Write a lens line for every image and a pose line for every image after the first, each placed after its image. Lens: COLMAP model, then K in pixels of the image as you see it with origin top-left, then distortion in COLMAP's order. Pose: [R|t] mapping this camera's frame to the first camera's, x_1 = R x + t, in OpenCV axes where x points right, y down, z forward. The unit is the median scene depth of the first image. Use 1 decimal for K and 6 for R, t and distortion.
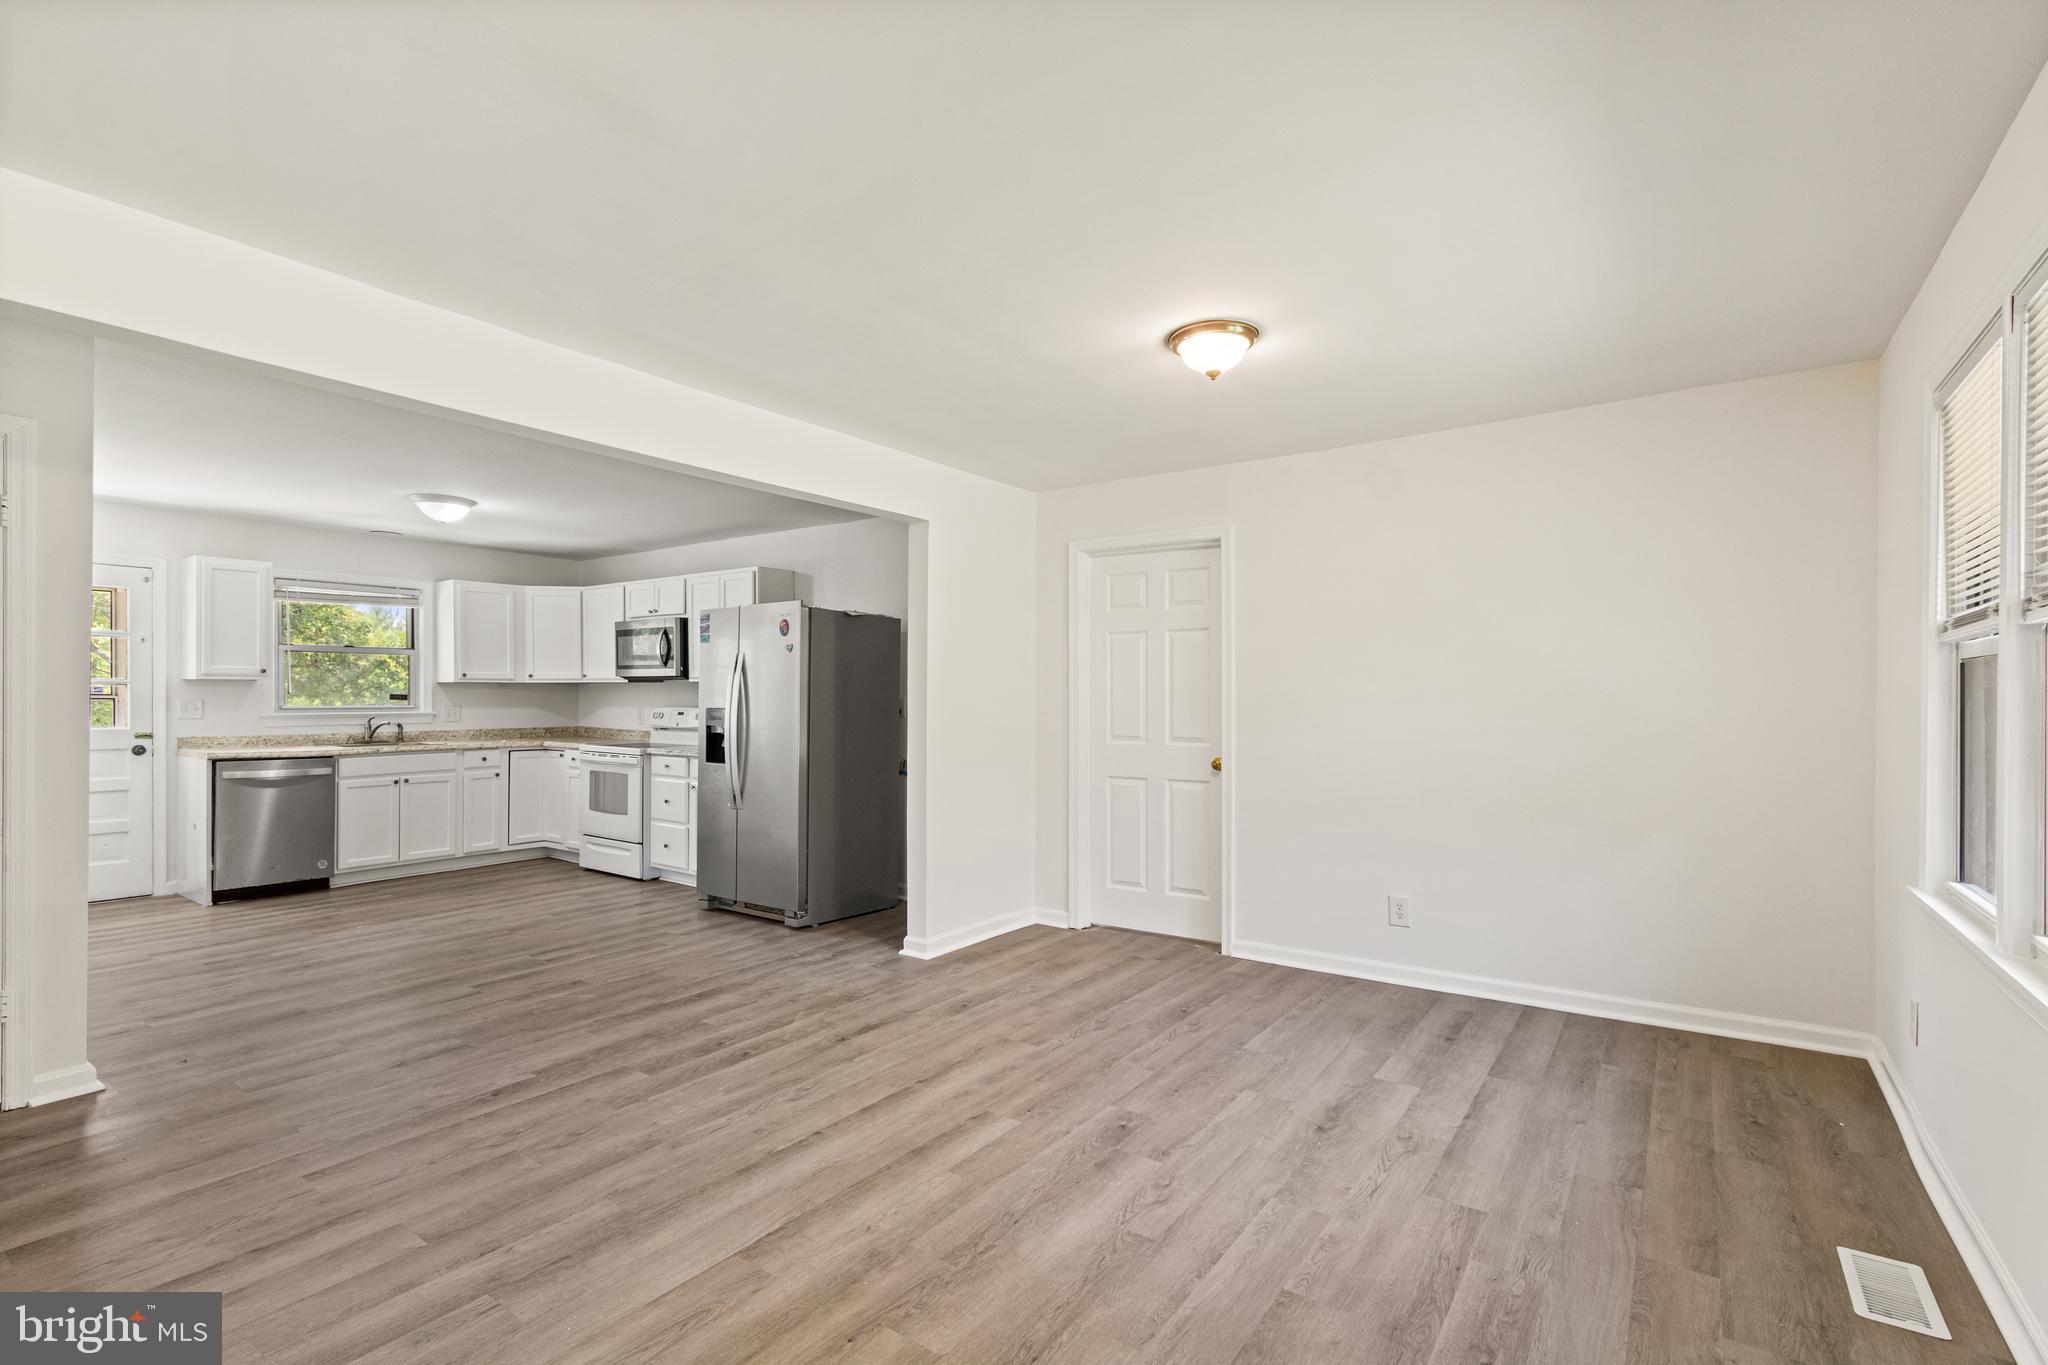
lens RADIAL K [[937.5, 0, 1021.0], [0, 937.5, 715.6], [0, 0, 1]] dist [0.001106, -0.000870]
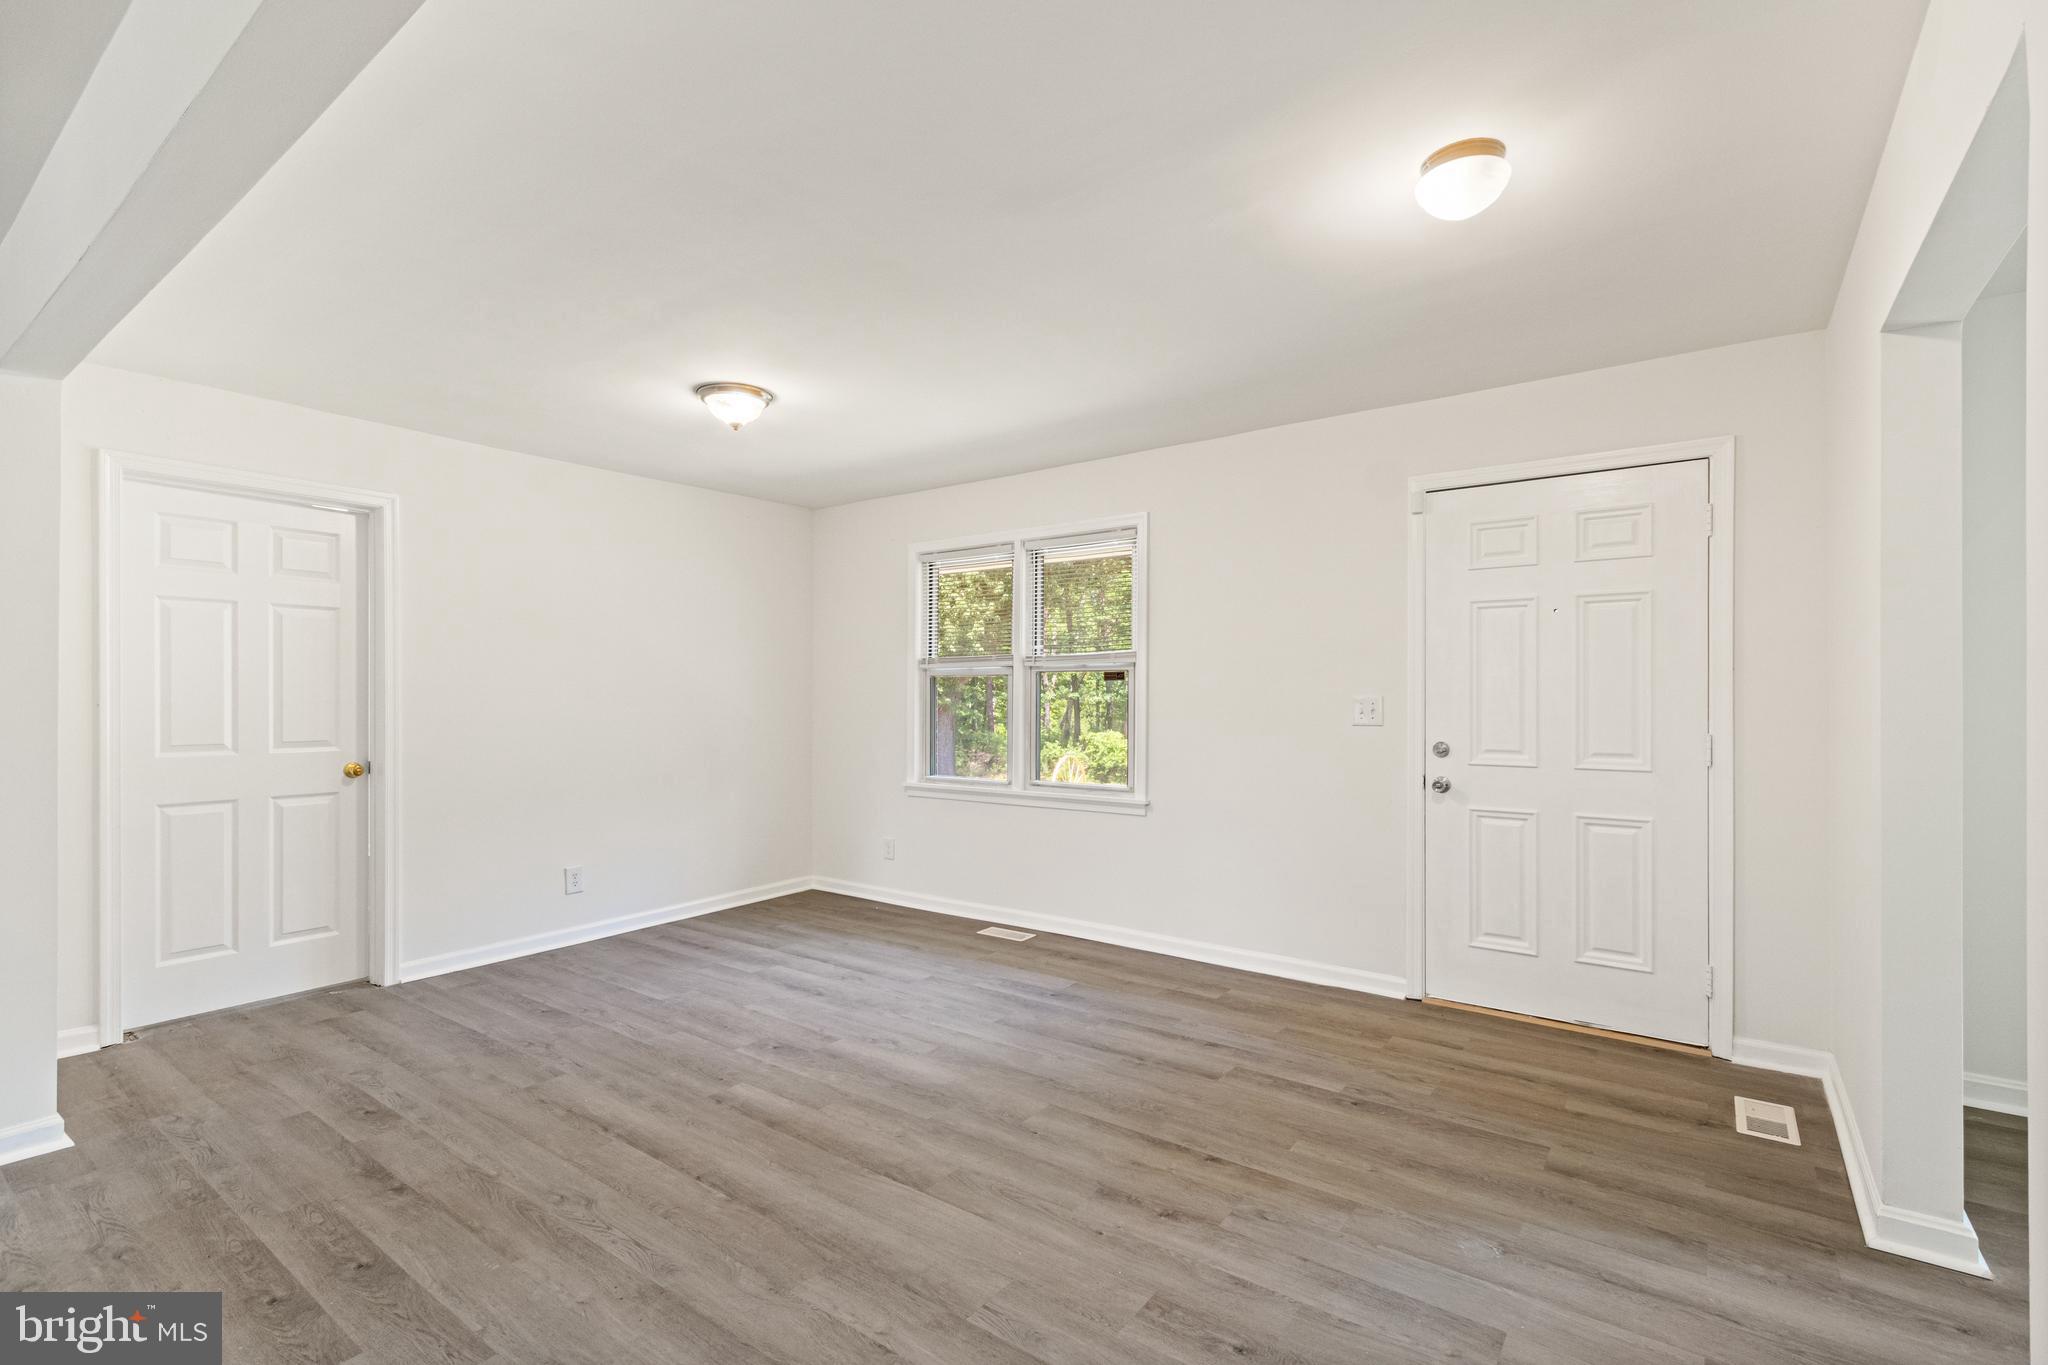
lens RADIAL K [[919.7, 0, 1033.2], [0, 919.7, 697.7], [0, 0, 1]] dist [0.003059, -0.000241]
pose [[0.007383, -0.004902, 0.999961, -0.639200], [0.017828, 0.999830, 0.004770, -0.006688], [-0.999814, 0.017792, 0.007469, 0.389751]]
